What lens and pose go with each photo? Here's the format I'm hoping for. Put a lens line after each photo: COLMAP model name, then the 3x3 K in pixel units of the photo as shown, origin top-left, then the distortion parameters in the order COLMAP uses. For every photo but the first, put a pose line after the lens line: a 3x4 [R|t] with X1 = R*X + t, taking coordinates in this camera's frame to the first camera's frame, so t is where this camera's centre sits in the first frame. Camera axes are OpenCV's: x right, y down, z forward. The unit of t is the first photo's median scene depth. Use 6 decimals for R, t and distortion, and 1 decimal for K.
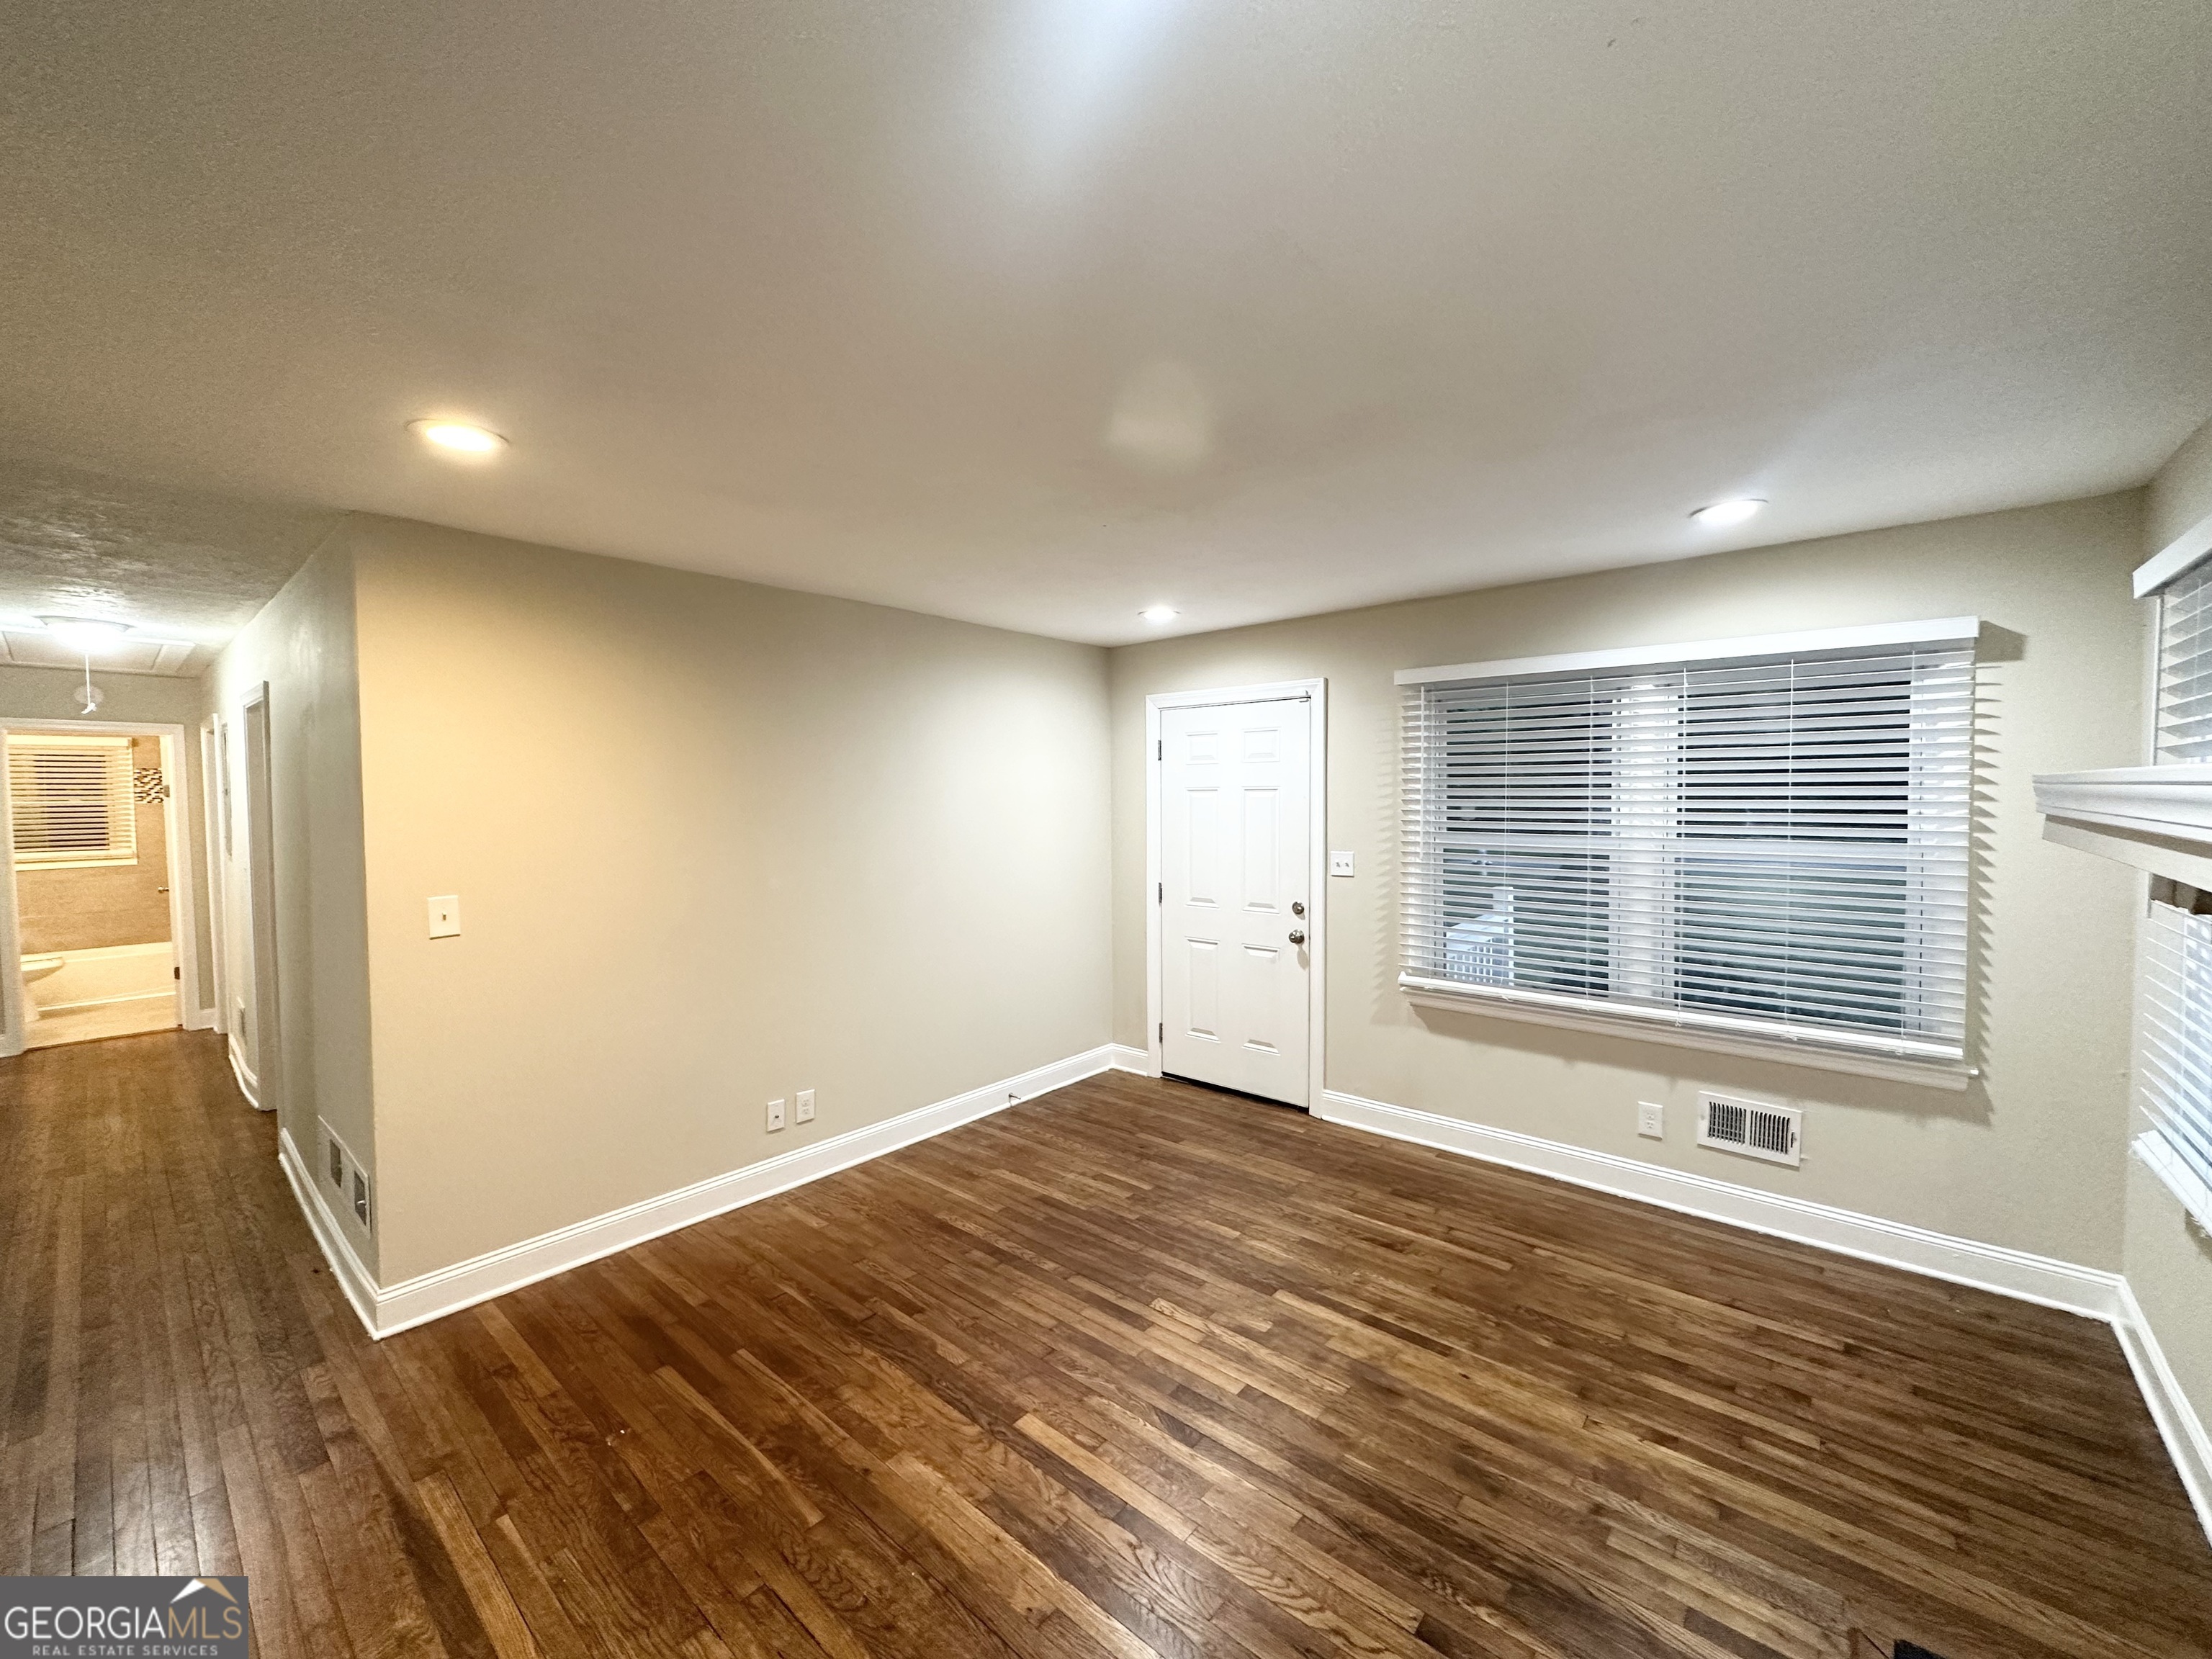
lens RADIAL K [[877.2, 0, 1105.6], [0, 877.2, 844.8], [0, 0, 1]] dist [-0.005215, 0.001436]
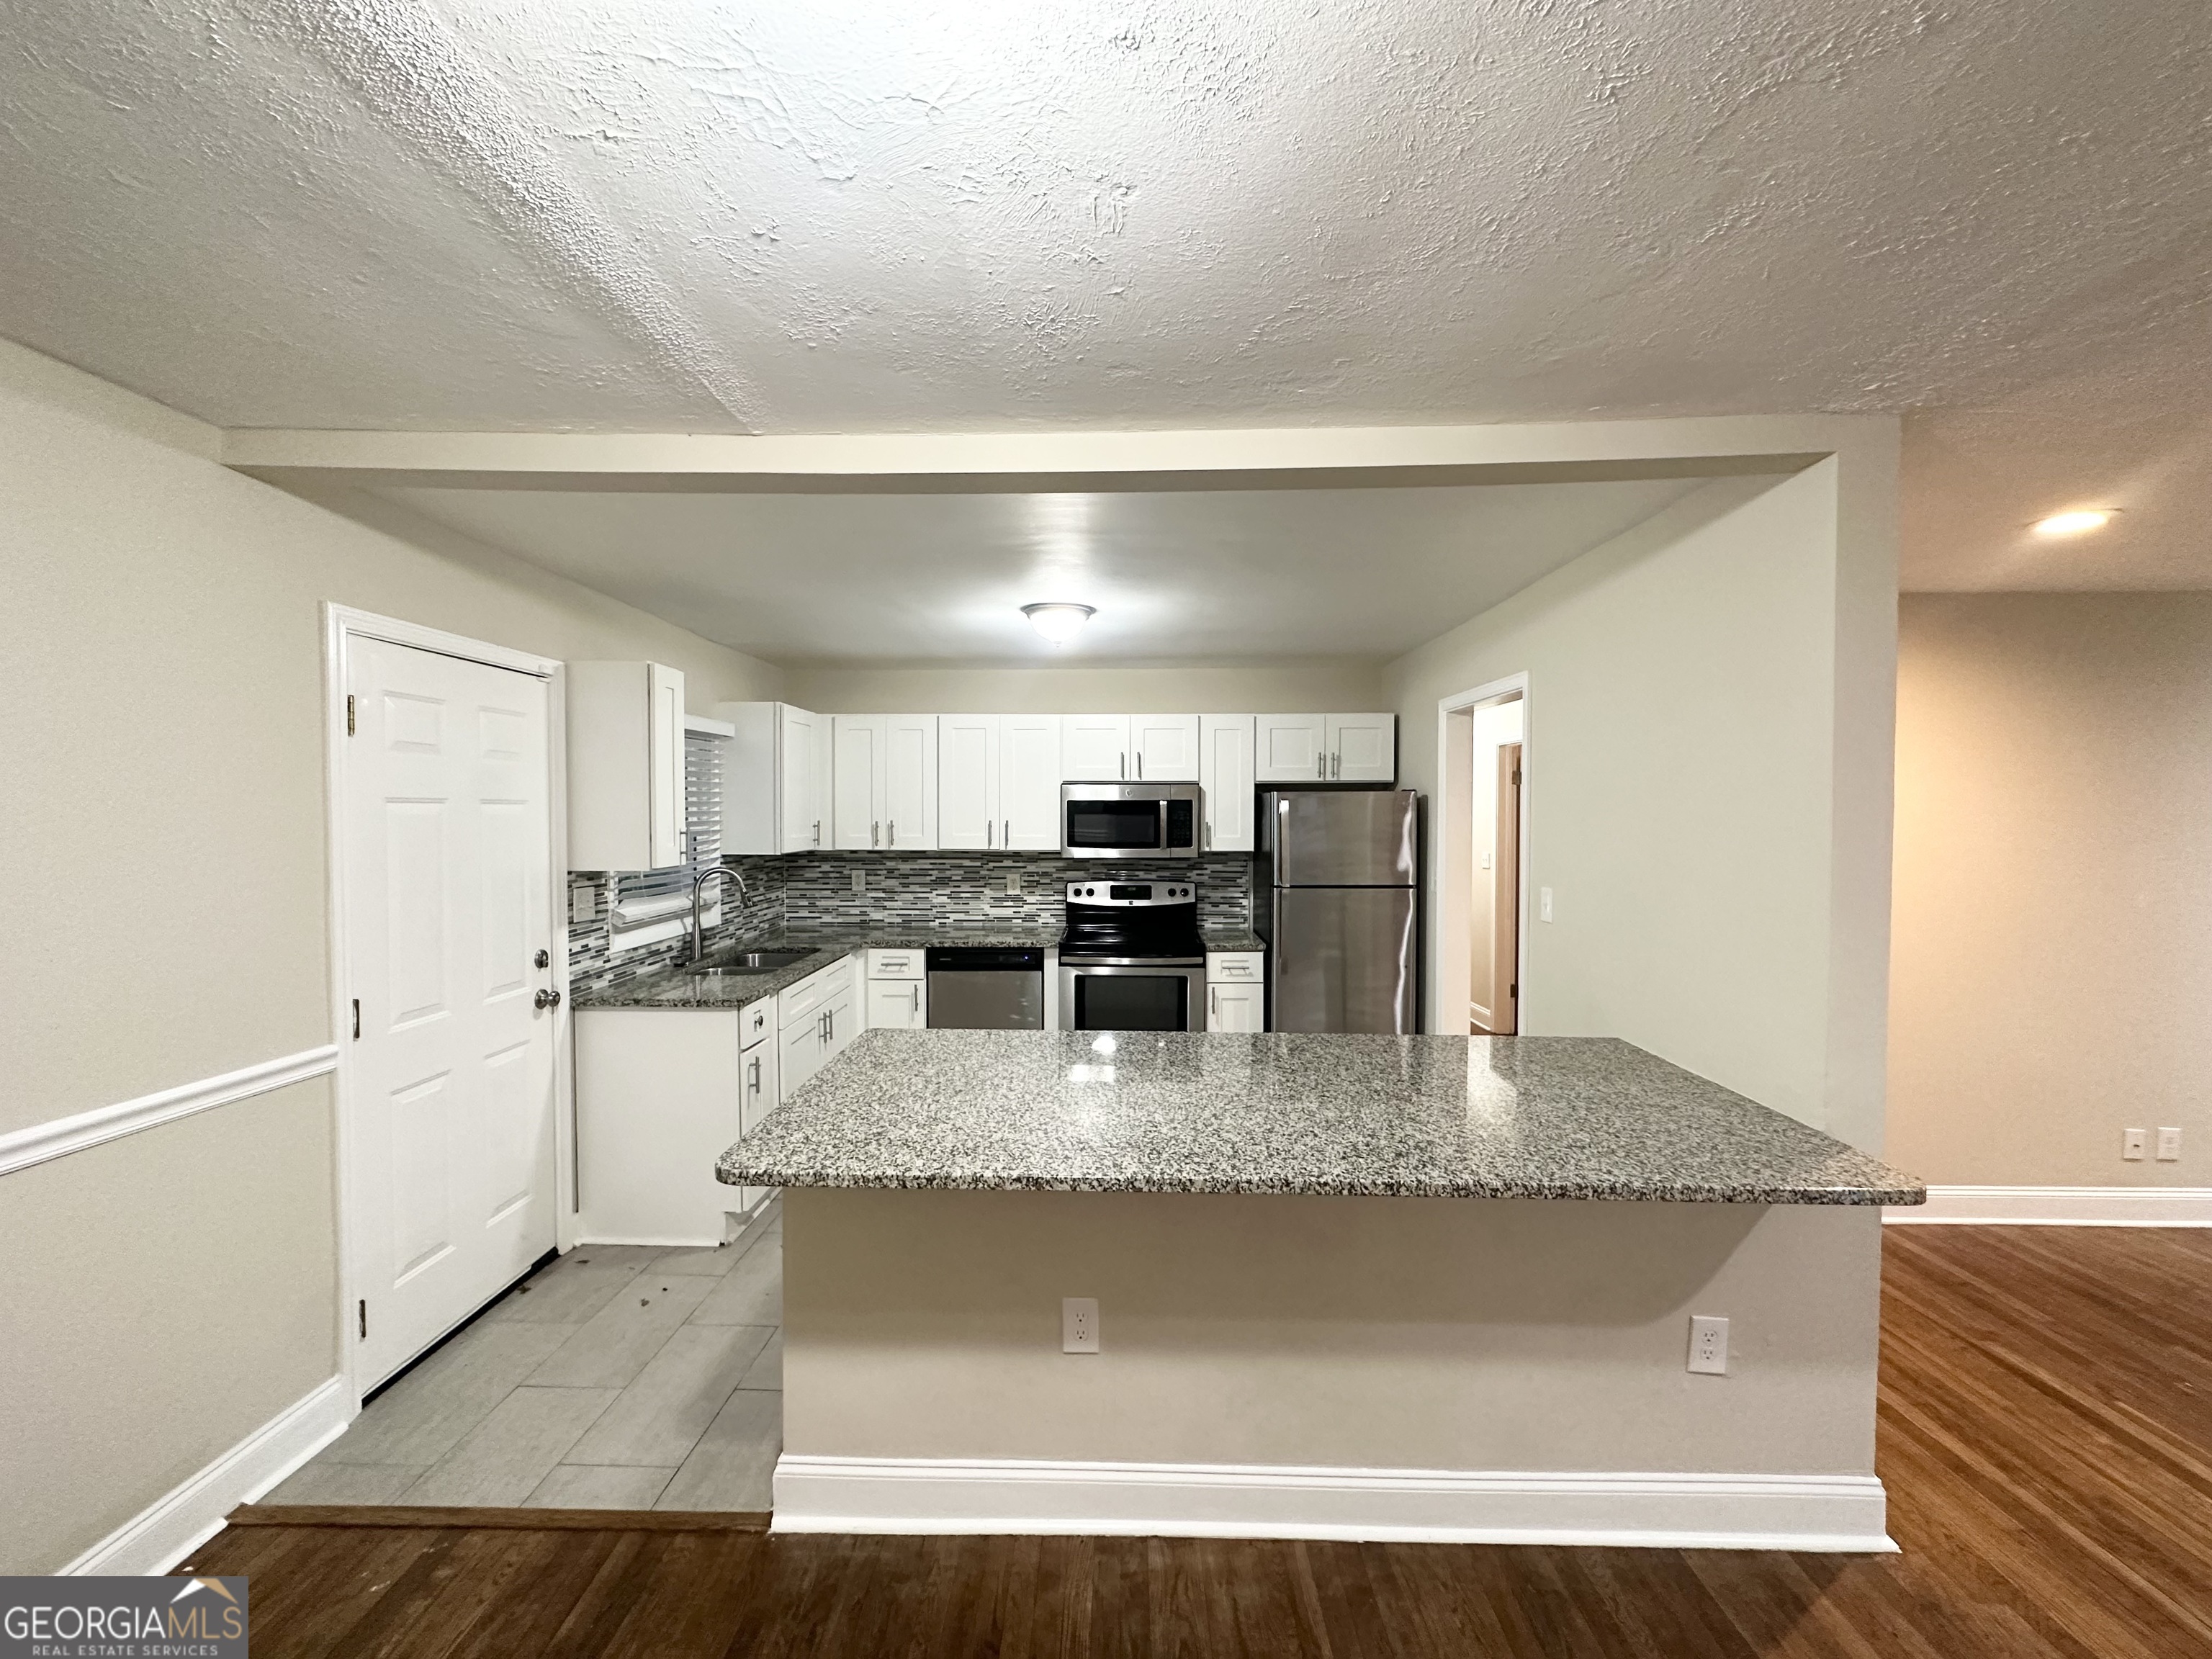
lens RADIAL K [[877.2, 0, 1105.2], [0, 877.2, 825.5], [0, 0, 1]] dist [-0.005215, 0.001436]
pose [[0.641557, 0.020621, -0.766798, -0.599684], [-0.050399, 0.998612, -0.015312, 0.052707], [0.765418, 0.048469, 0.641705, -0.786074]]
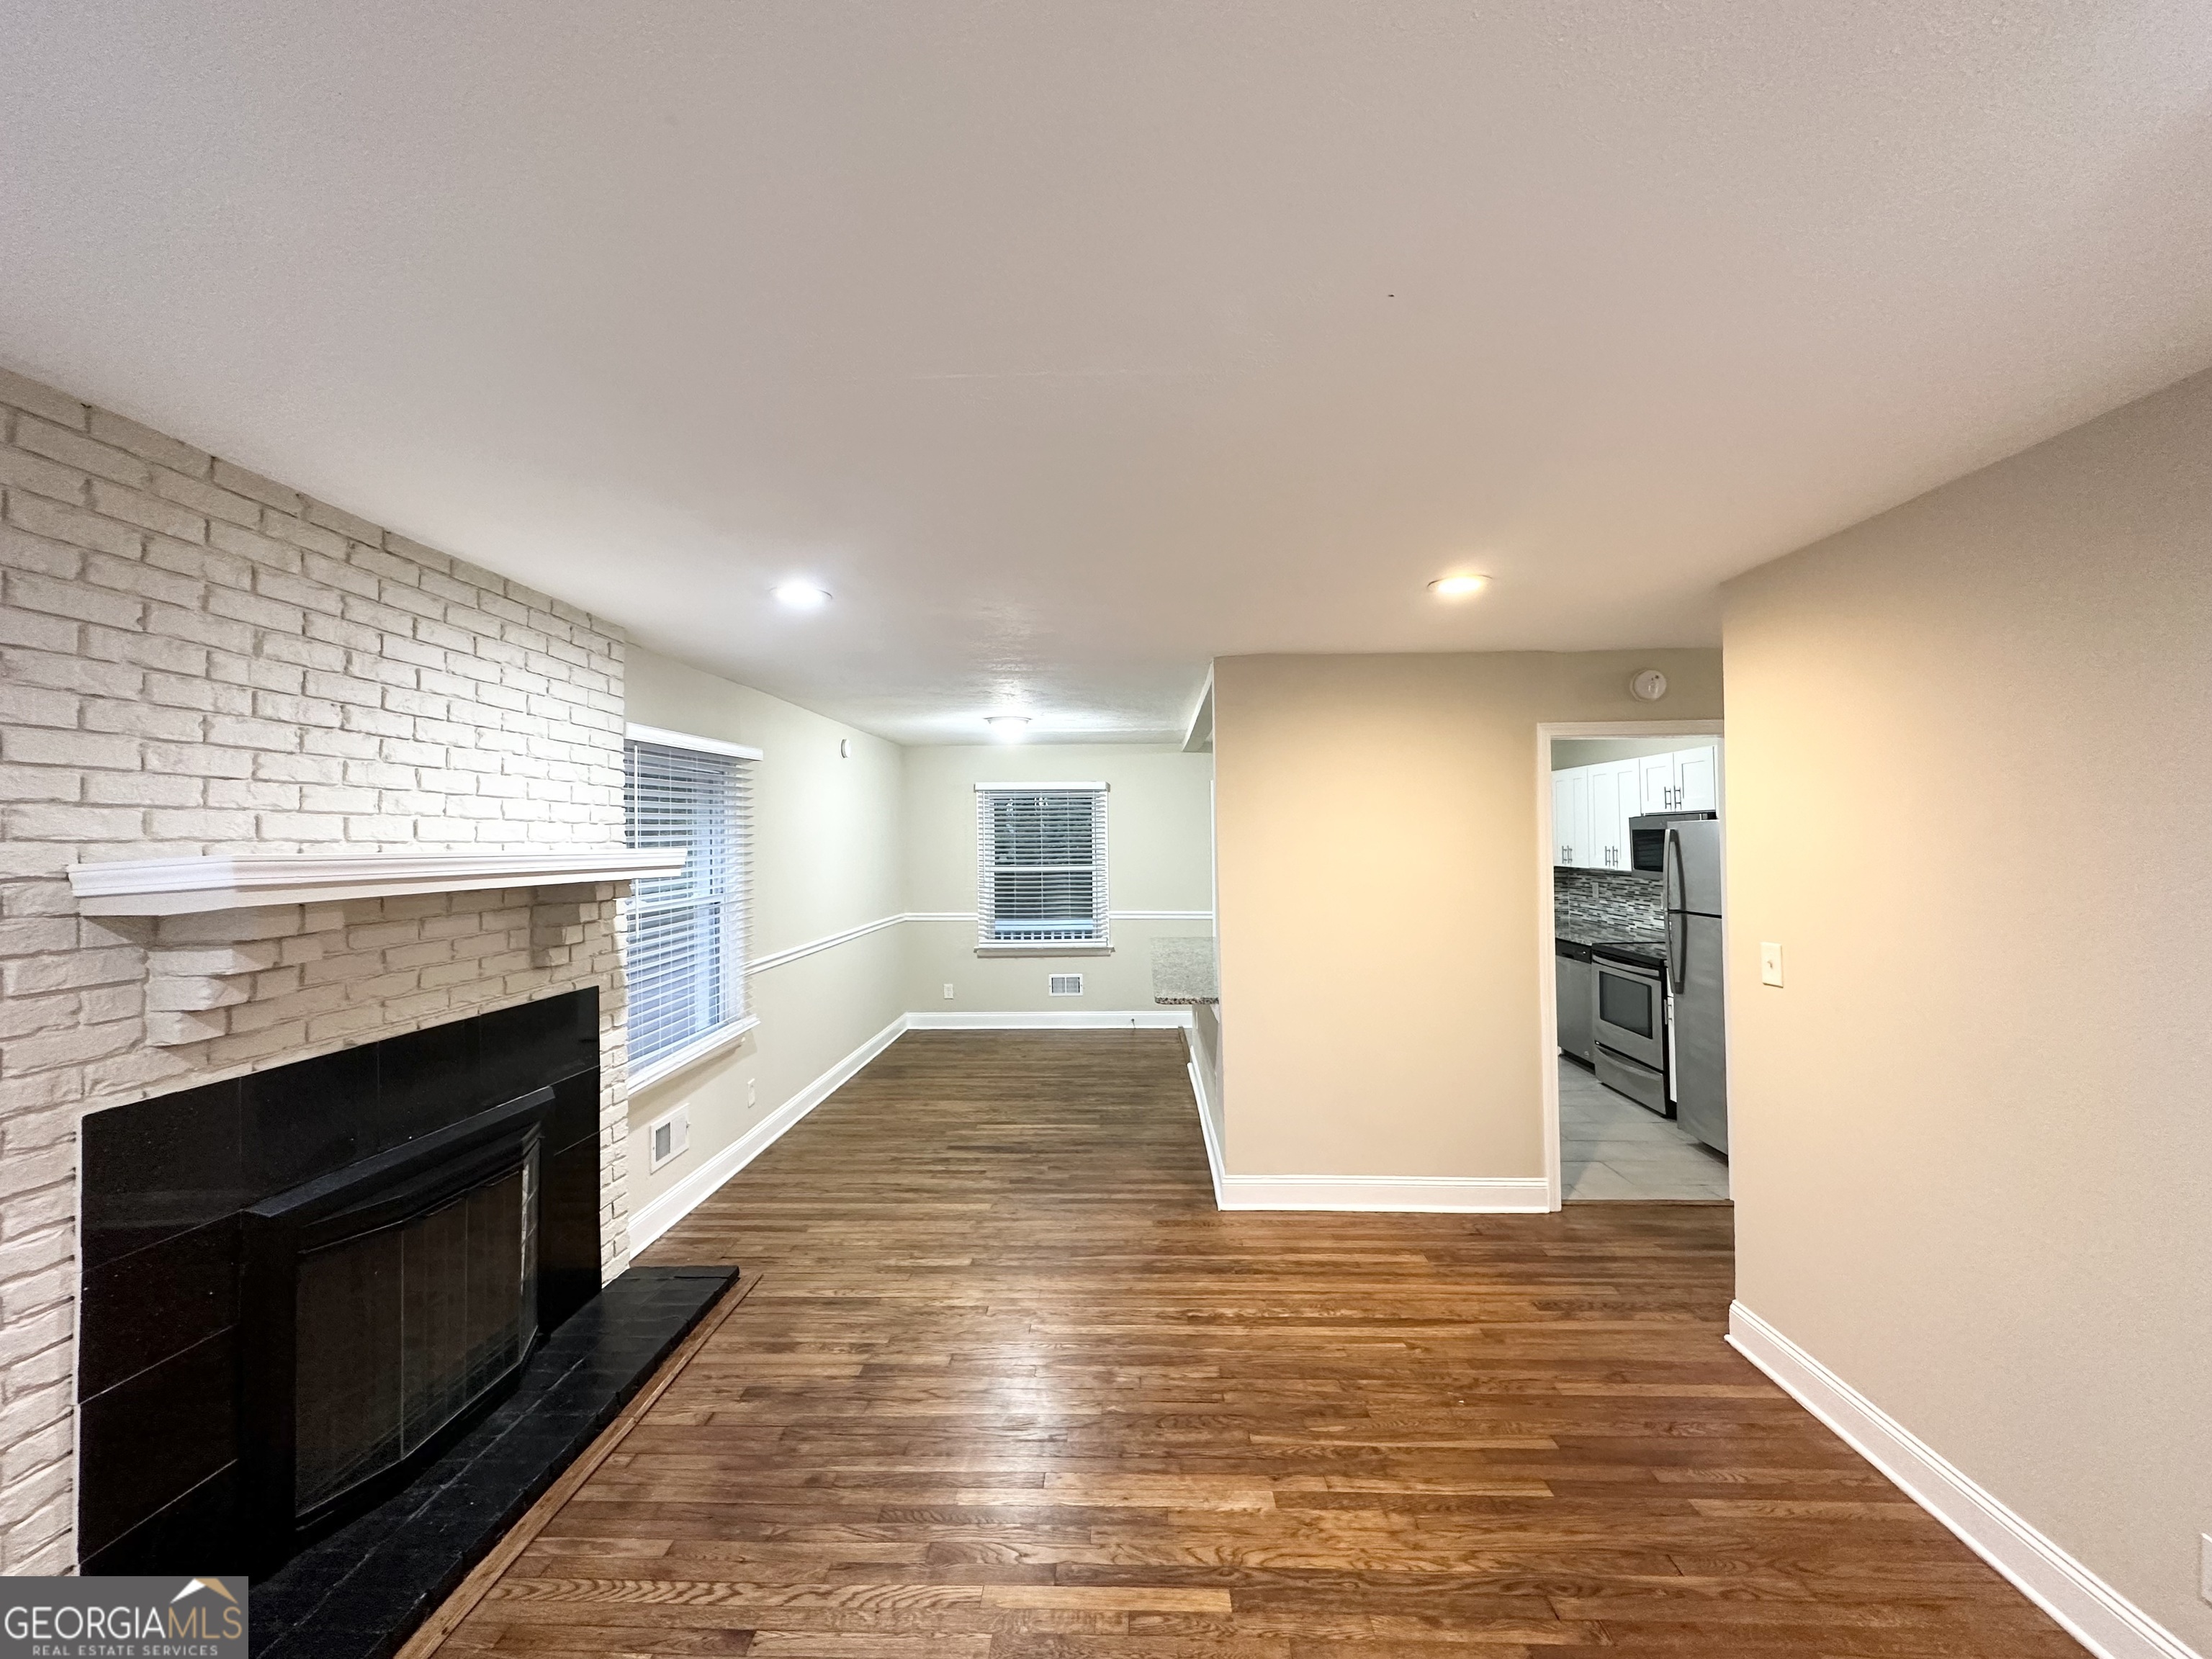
lens RADIAL K [[877.2, 0, 1104.7], [0, 877.2, 822.4], [0, 0, 1]] dist [-0.005215, 0.001436]
pose [[-0.777349, 0.004227, -0.629055, 0.523451], [-0.020343, 0.999286, 0.031853, -0.110853], [0.628740, 0.037558, -0.776708, 1.561875]]
